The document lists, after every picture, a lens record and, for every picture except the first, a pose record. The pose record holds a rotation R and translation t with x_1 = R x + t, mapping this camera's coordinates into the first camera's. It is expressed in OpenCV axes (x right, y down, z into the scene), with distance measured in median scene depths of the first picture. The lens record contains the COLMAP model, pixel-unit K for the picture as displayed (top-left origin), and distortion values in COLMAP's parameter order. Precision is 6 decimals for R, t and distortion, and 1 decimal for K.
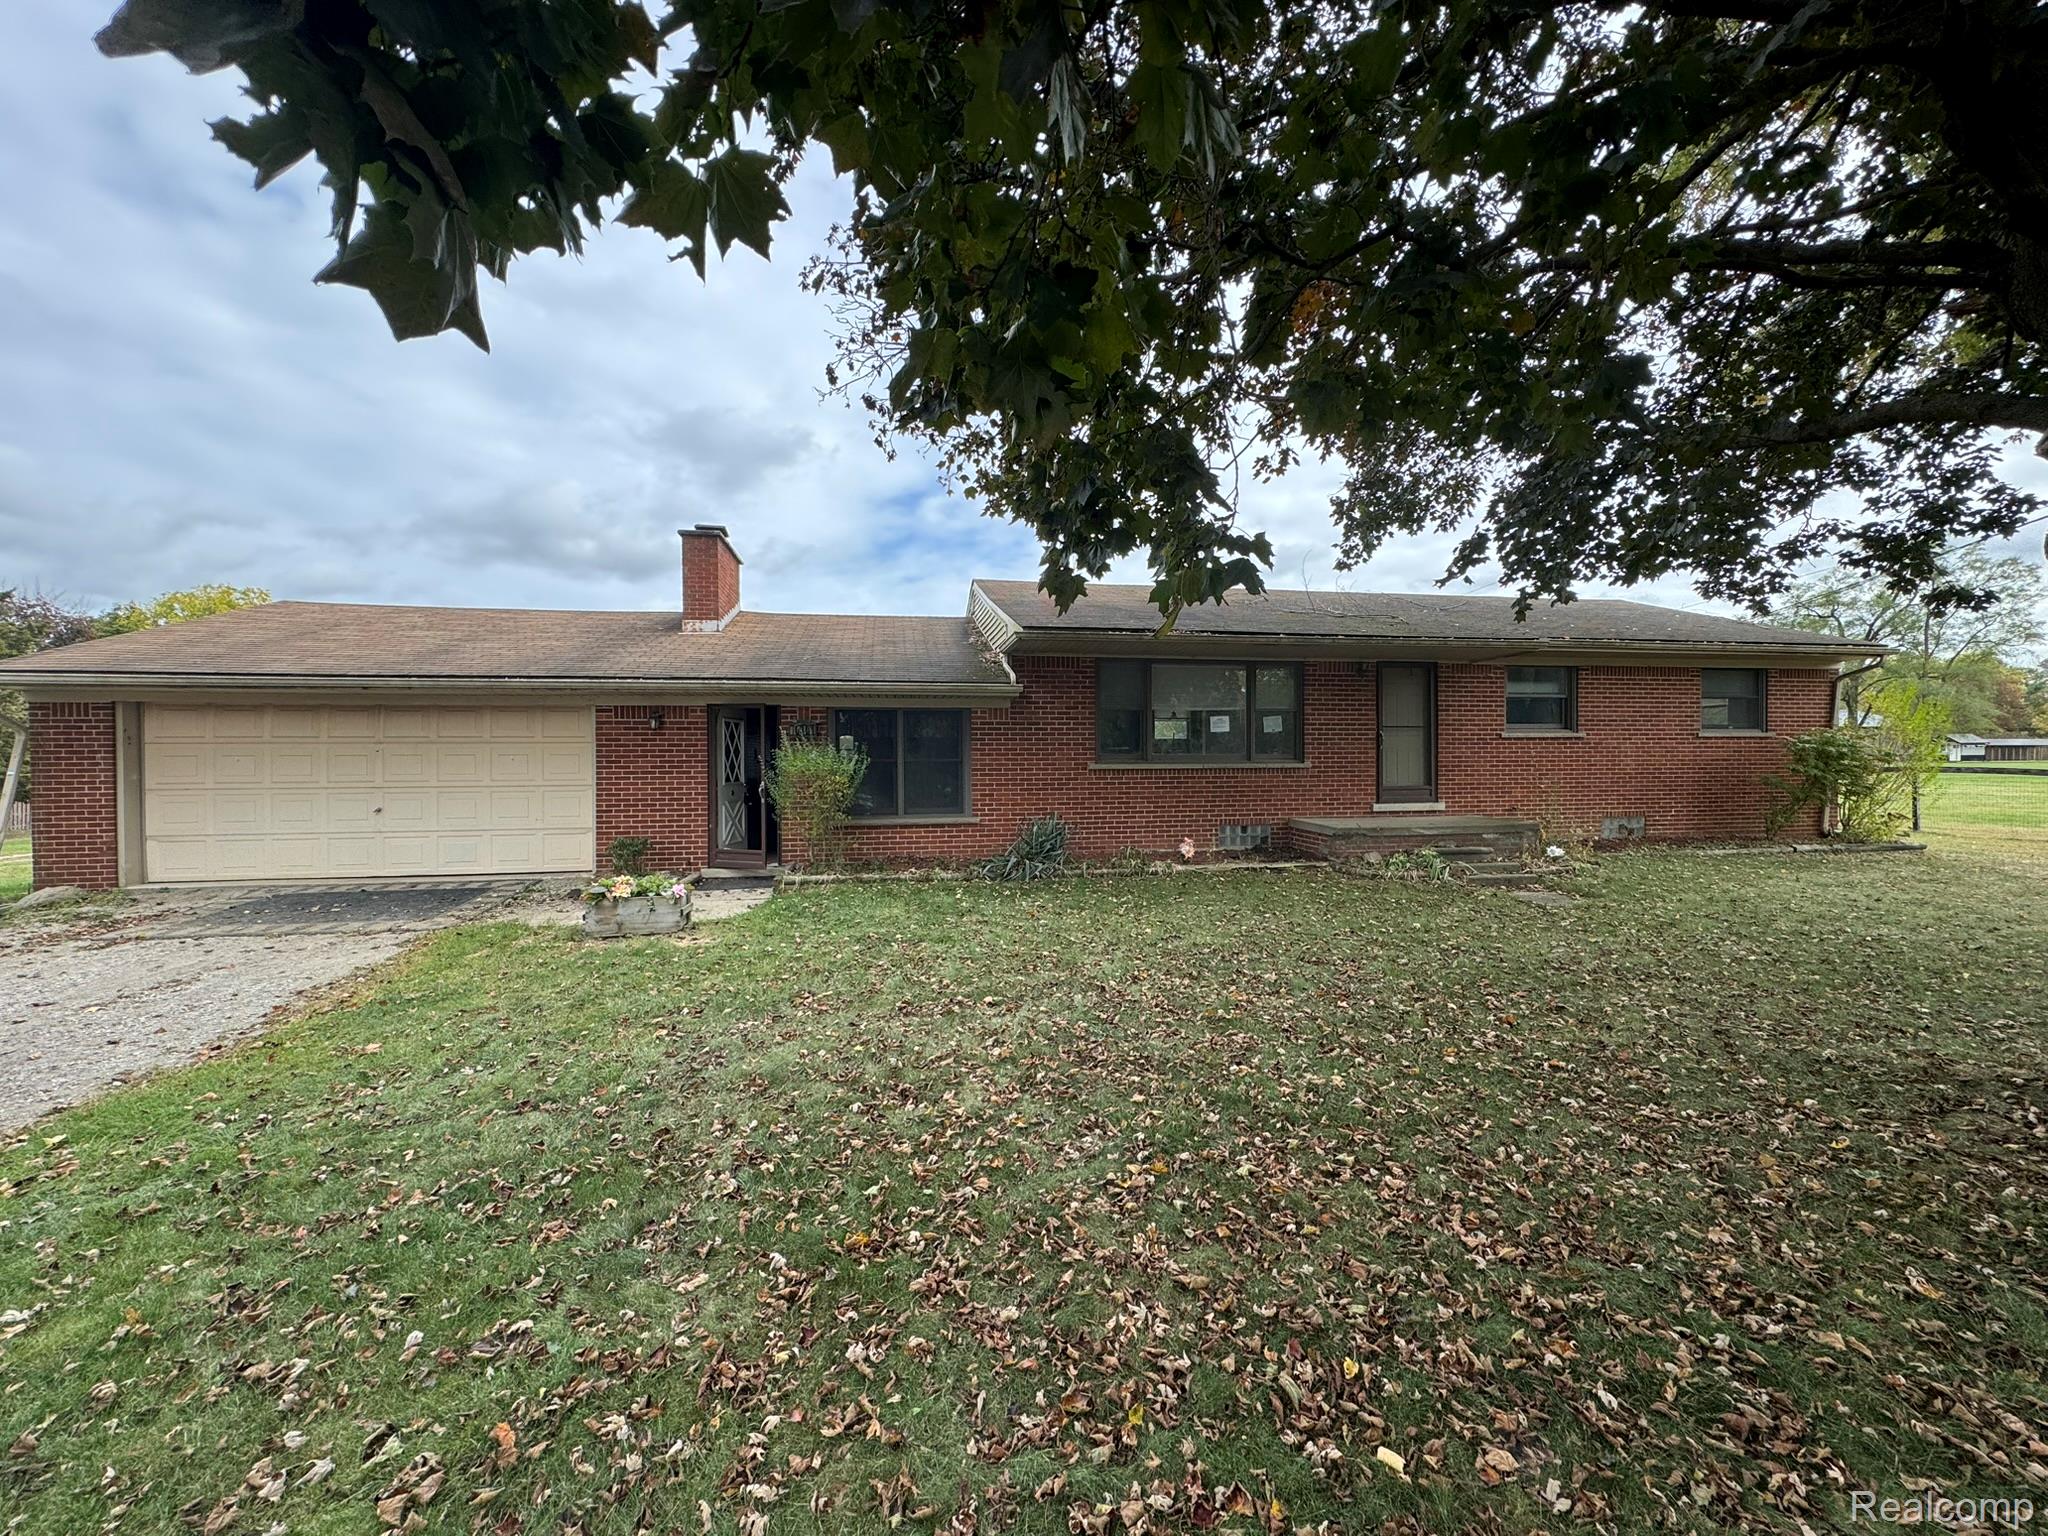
lens RADIAL K [[857.3, 0, 1018.9], [0, 857.3, 767.6], [0, 0, 1]] dist [-0.002163, -0.001091]
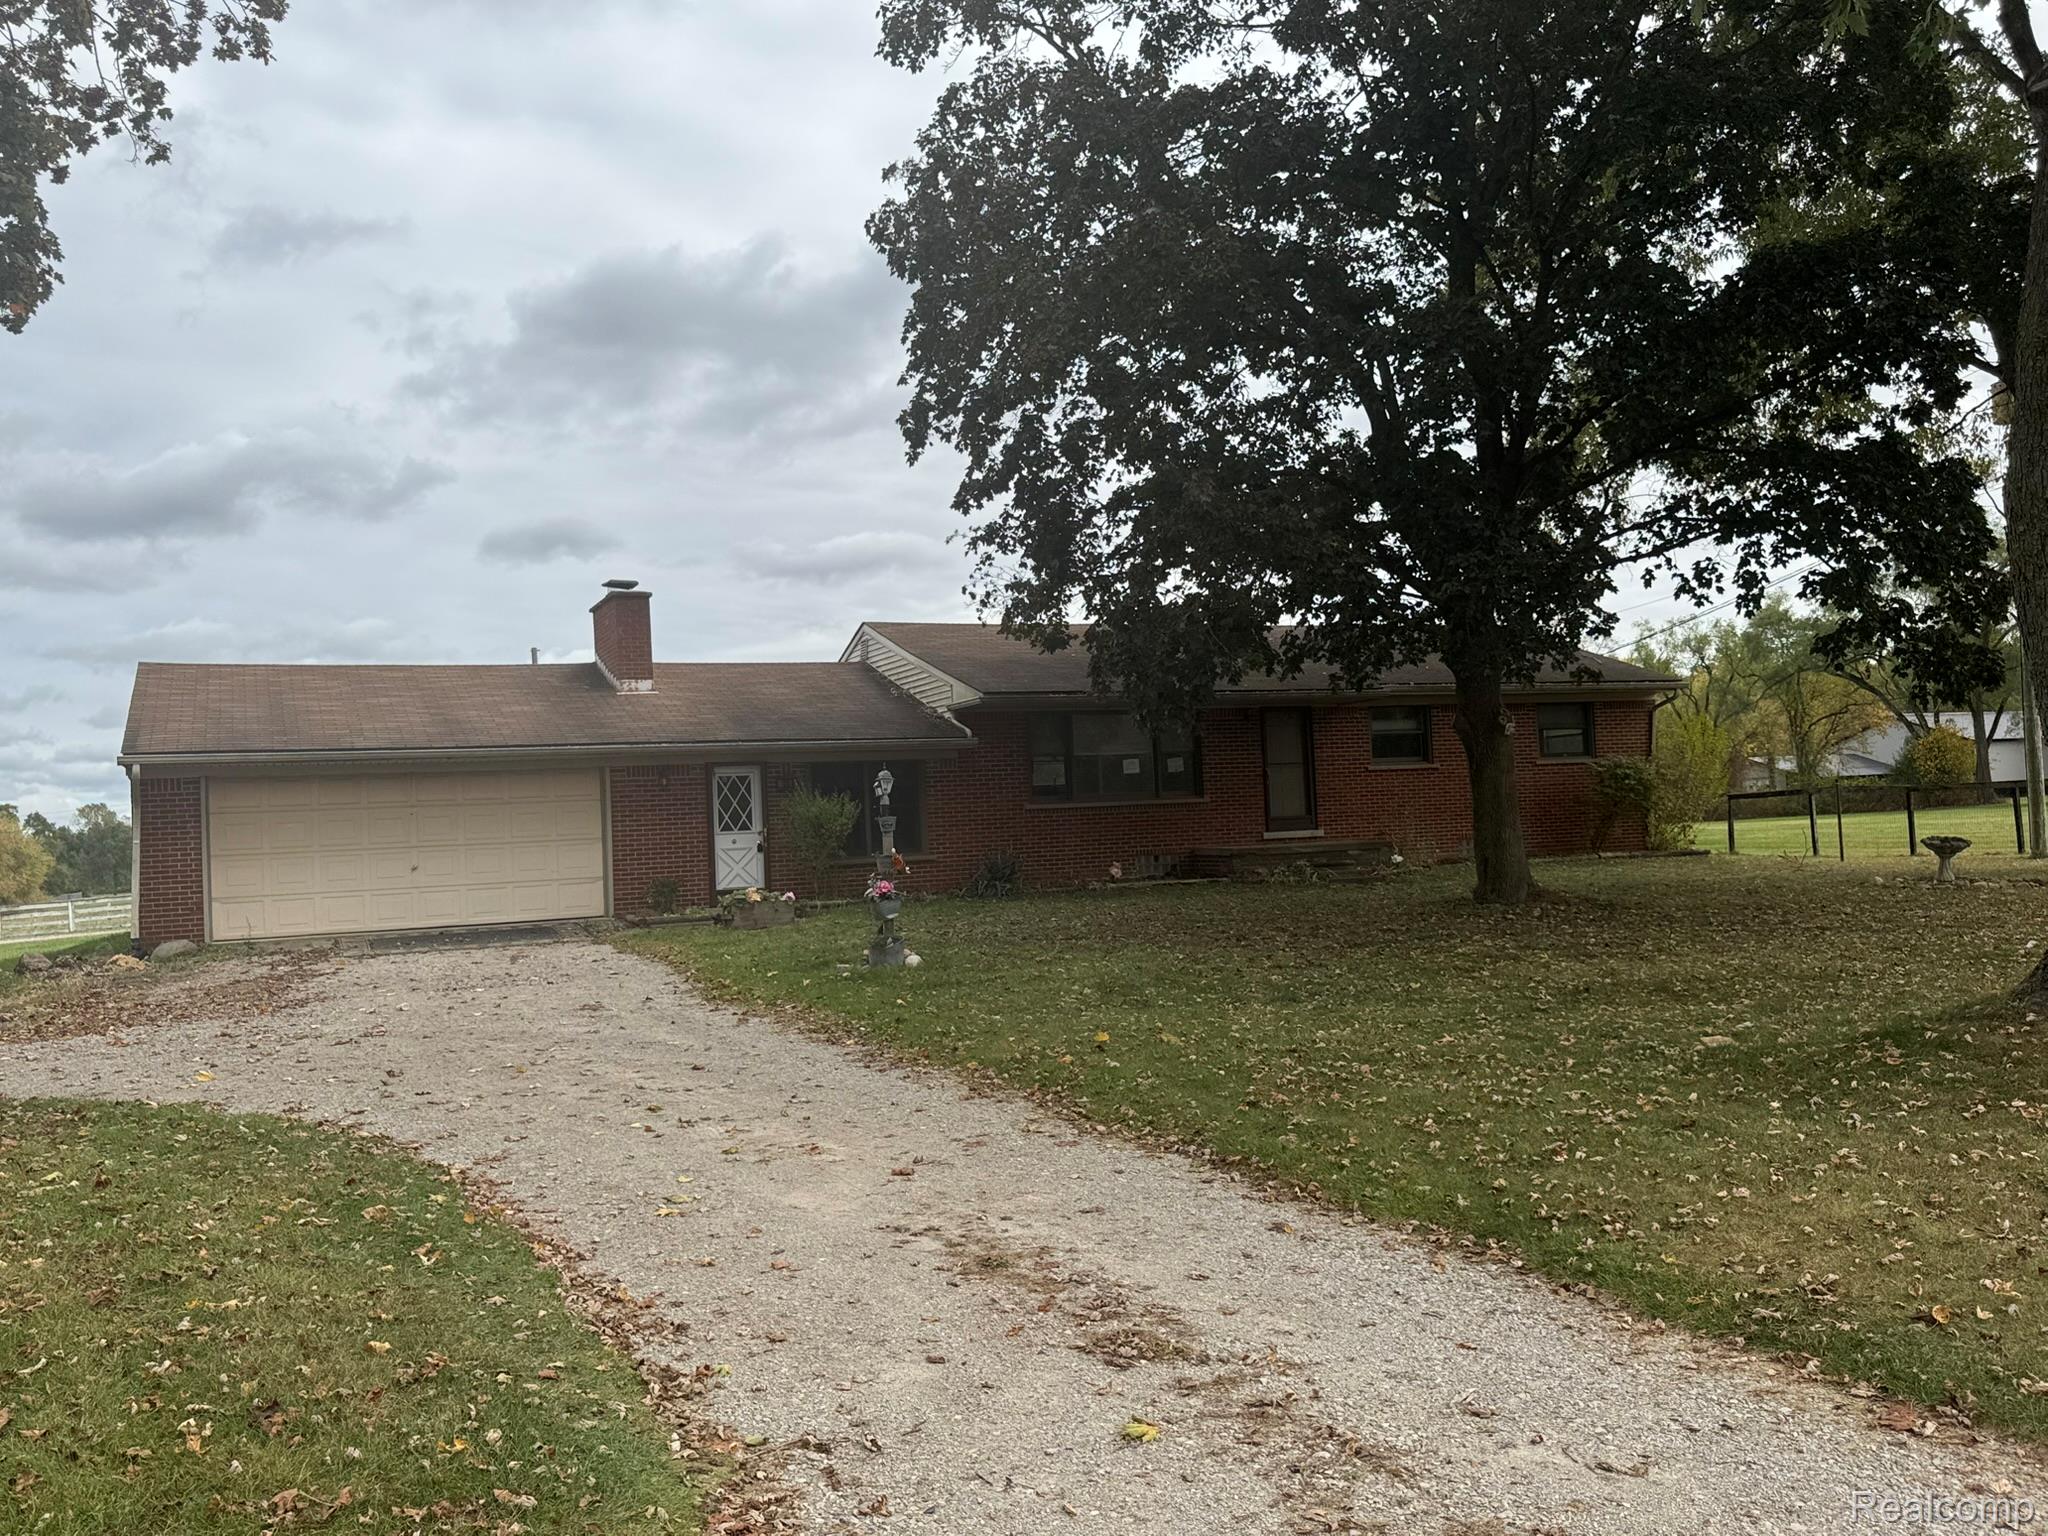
lens RADIAL K [[1768.1, 0, 1025.7], [0, 1768.1, 766.4], [0, 0, 1]] dist [0.008275, 0.000620]
pose [[0.972623, -0.031243, 0.230279, -0.459161], [0.043710, 0.997830, -0.049235, 0.060920], [-0.228241, 0.057953, 0.971878, -1.293291]]
